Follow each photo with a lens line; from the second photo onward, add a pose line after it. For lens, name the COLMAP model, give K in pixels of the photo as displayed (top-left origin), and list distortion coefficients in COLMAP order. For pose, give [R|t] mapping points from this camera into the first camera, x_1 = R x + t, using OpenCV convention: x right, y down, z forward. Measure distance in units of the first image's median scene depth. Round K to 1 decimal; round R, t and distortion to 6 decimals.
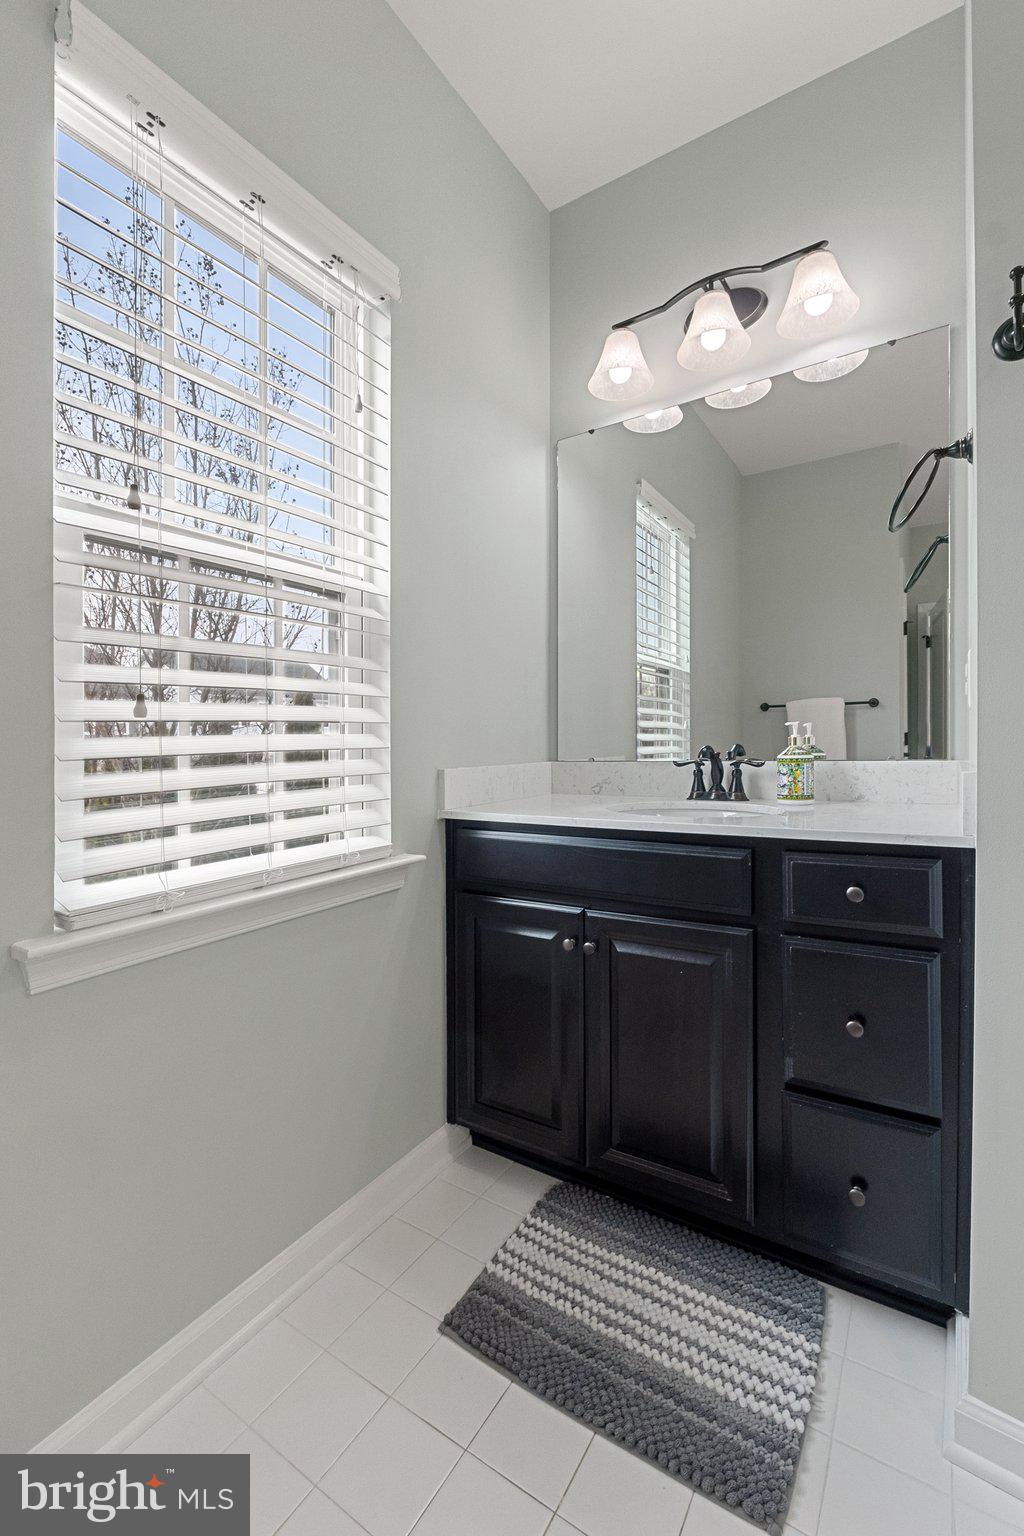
lens RADIAL K [[658.5, 0, 514.8], [0, 658.5, 779.0], [0, 0, 1]] dist [-0.005390, 0.000681]
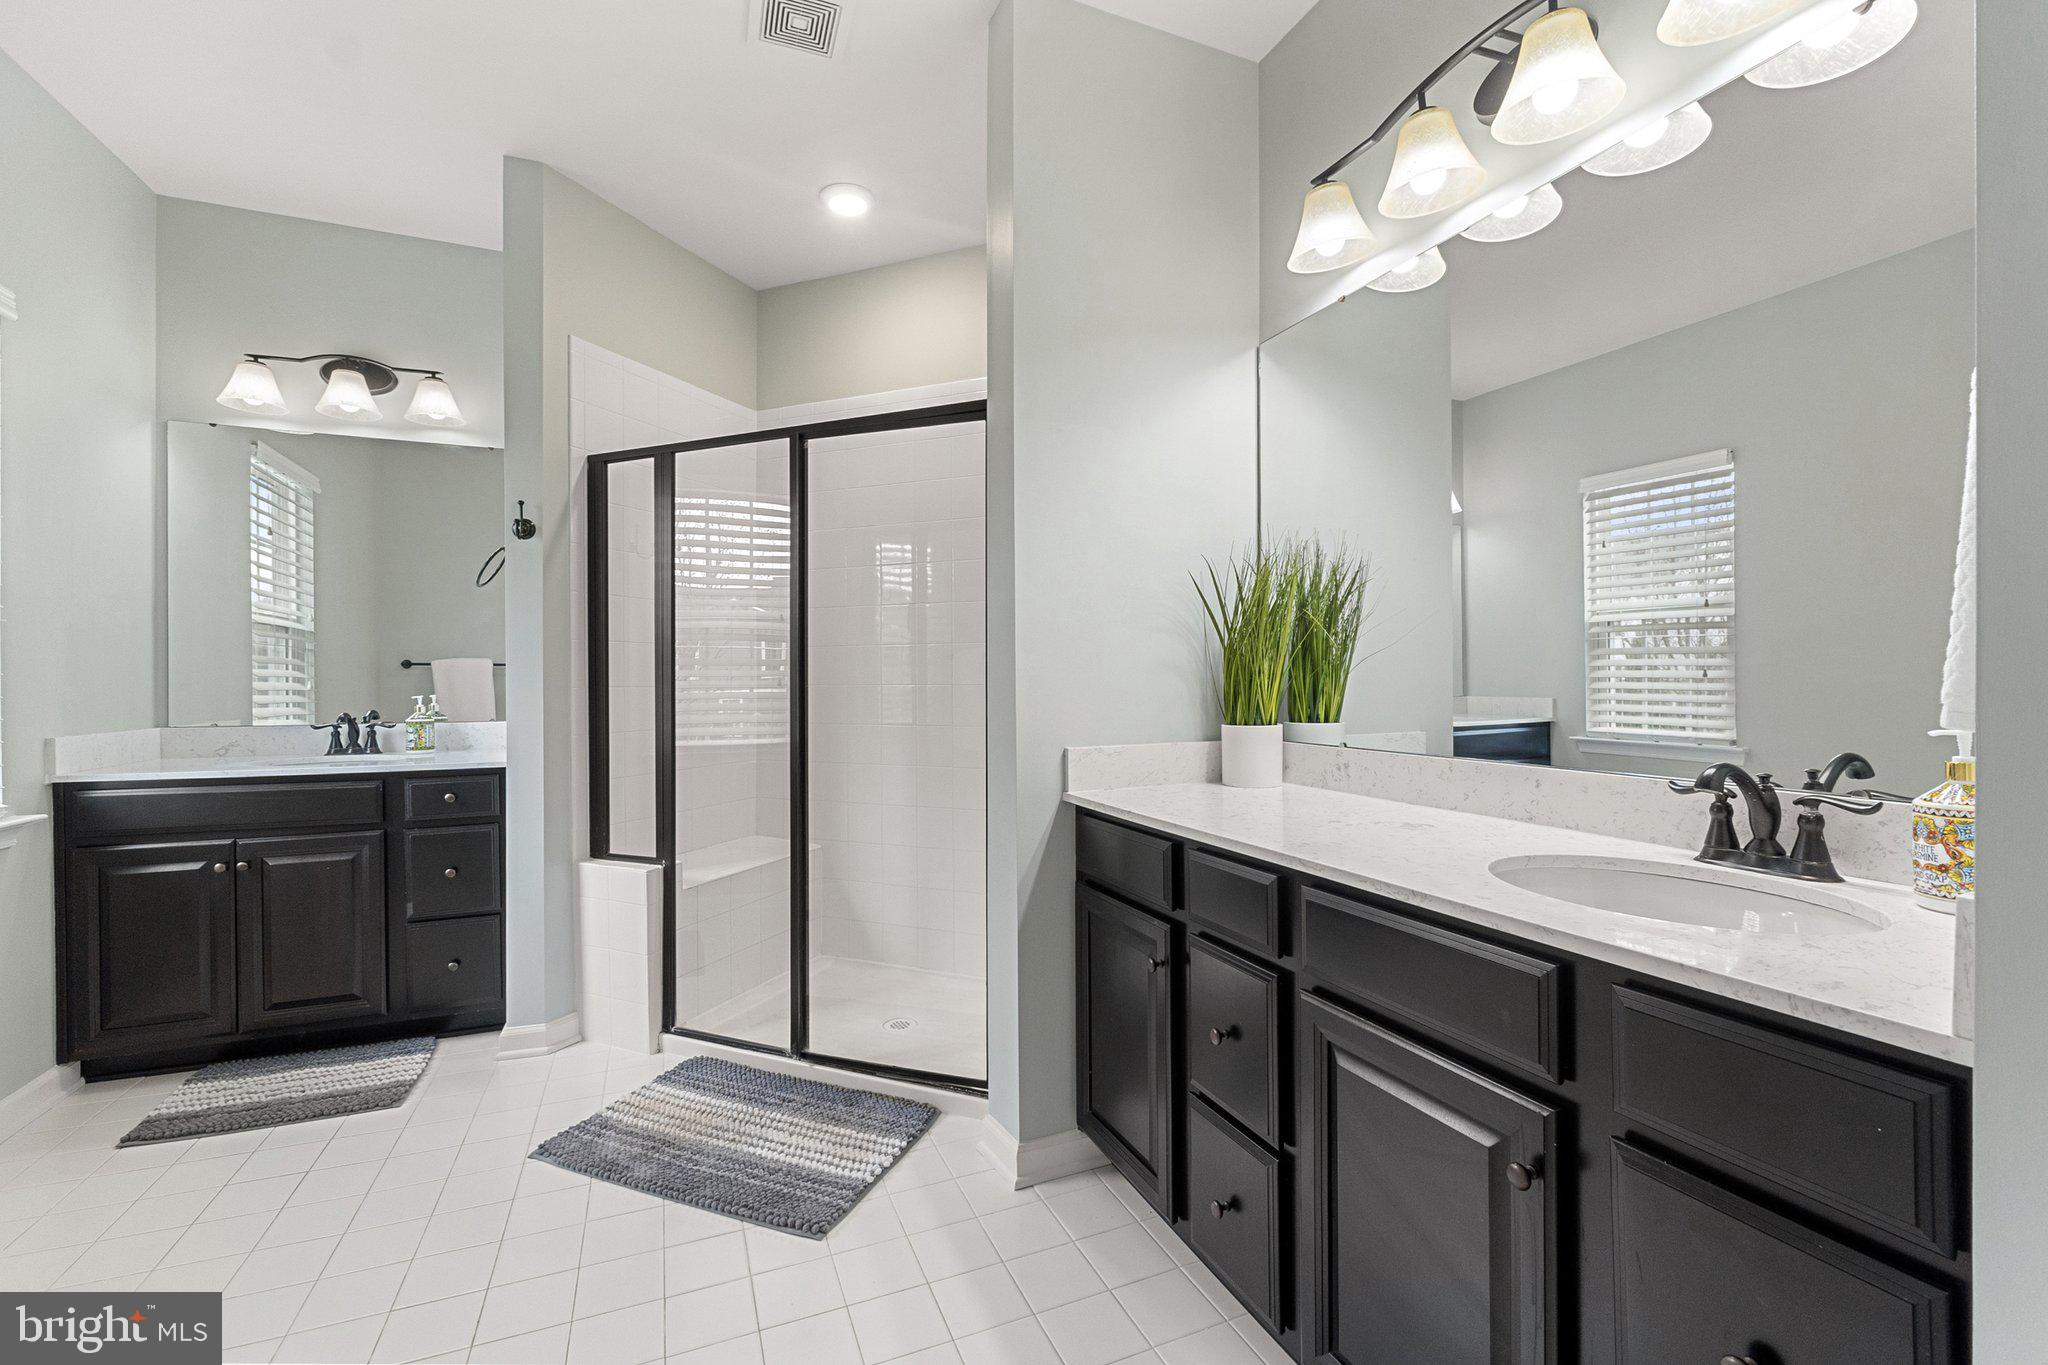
lens RADIAL K [[877.9, 0, 1040.4], [0, 877.9, 688.6], [0, 0, 1]] dist [-0.005390, 0.000681]
pose [[0.558561, 0.011956, 0.829377, -0.393094], [0.032043, 0.998839, -0.035979, 0.008581], [-0.828844, 0.046672, 0.557529, -1.161845]]
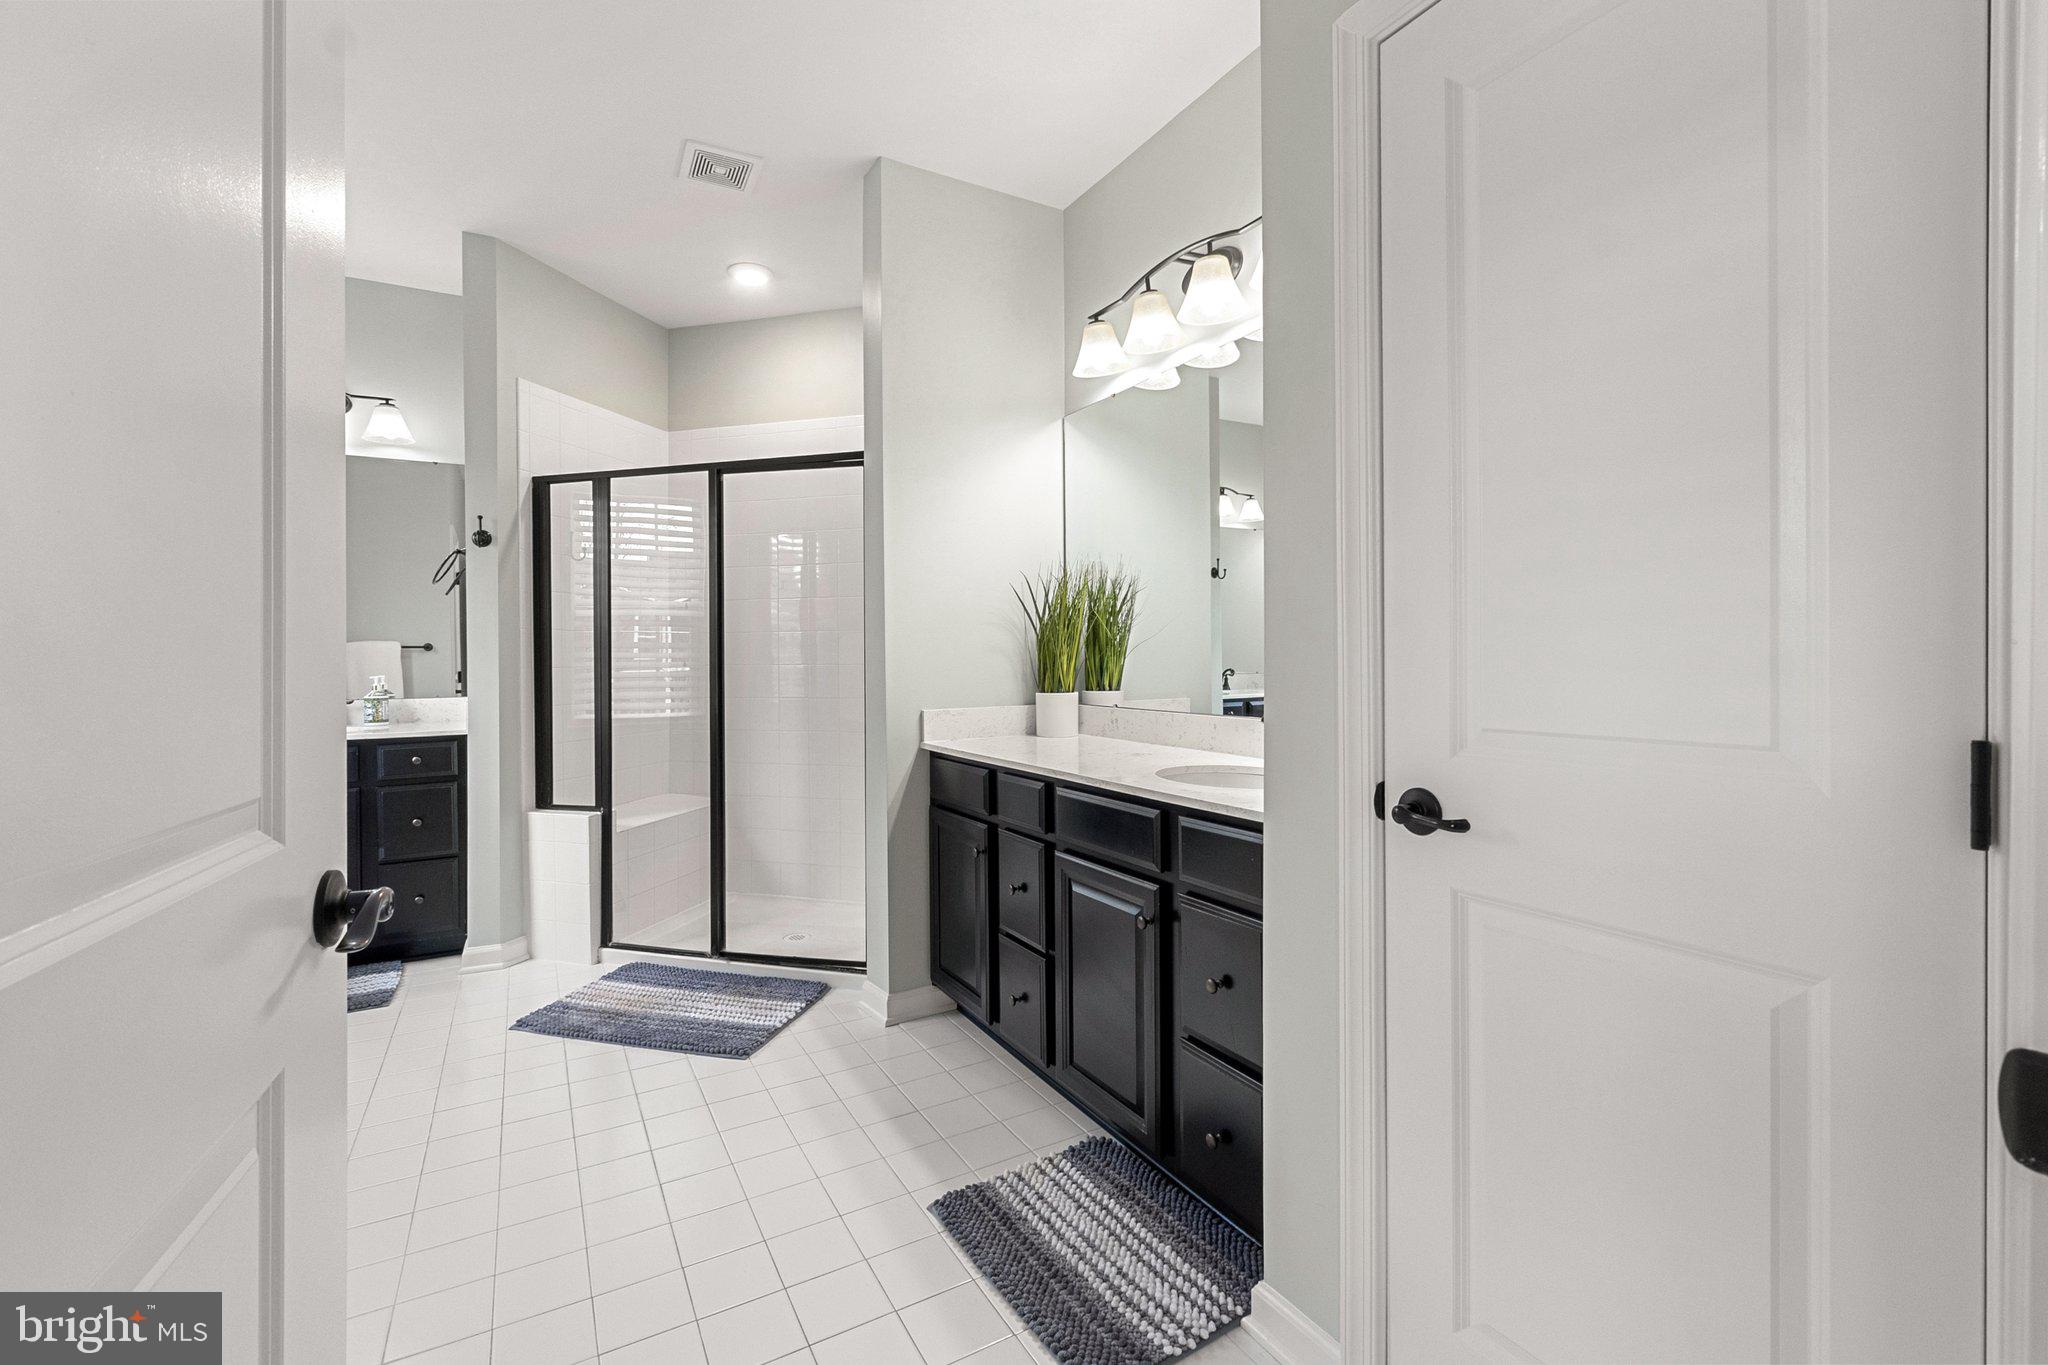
lens RADIAL K [[877.9, 0, 1019.7], [0, 877.9, 660.8], [0, 0, 1]] dist [-0.005390, 0.000681]
pose [[0.469121, 0.015790, 0.882993, -0.760359], [0.040365, 0.998412, -0.039299, 0.026829], [-0.882211, 0.054078, 0.467739, -1.463866]]
